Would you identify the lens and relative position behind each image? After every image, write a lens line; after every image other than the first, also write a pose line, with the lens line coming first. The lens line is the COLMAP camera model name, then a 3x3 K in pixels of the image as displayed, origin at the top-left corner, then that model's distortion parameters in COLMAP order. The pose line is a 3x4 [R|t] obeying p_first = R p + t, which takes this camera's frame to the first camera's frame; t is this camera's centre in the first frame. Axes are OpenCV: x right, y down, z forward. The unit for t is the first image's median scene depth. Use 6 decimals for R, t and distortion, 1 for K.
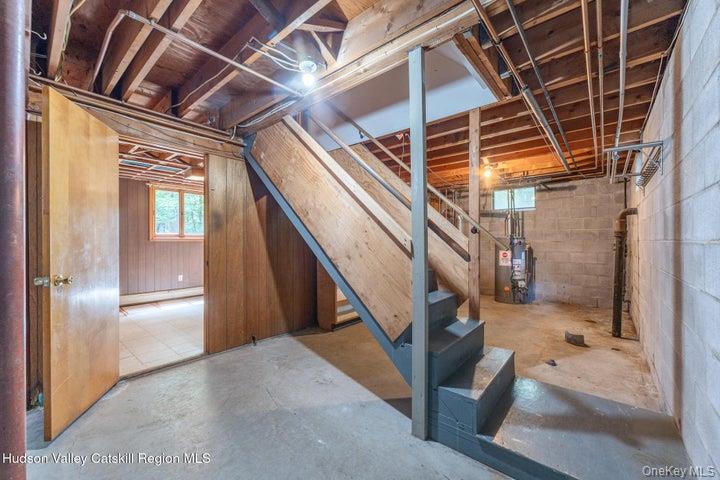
lens RADIAL K [[289.8, 0, 360.0], [0, 289.8, 240.0], [0, 0, 1]] dist [-0.000724, -0.000086]
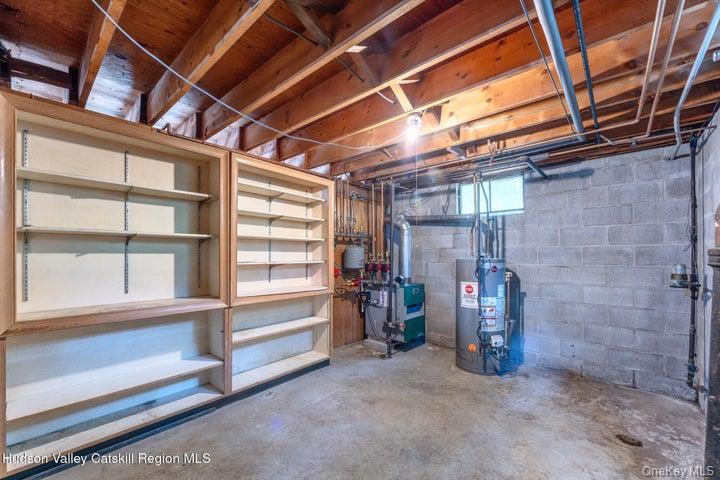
lens RADIAL K [[292.5, 0, 359.5], [0, 292.5, 254.5], [0, 0, 1]] dist [0.001181, 0.000117]
pose [[0.999821, 0.003025, -0.018658, 0.293297], [-0.003215, 0.999943, -0.010176, -0.011463], [0.018626, 0.010234, 0.999774, 0.411535]]
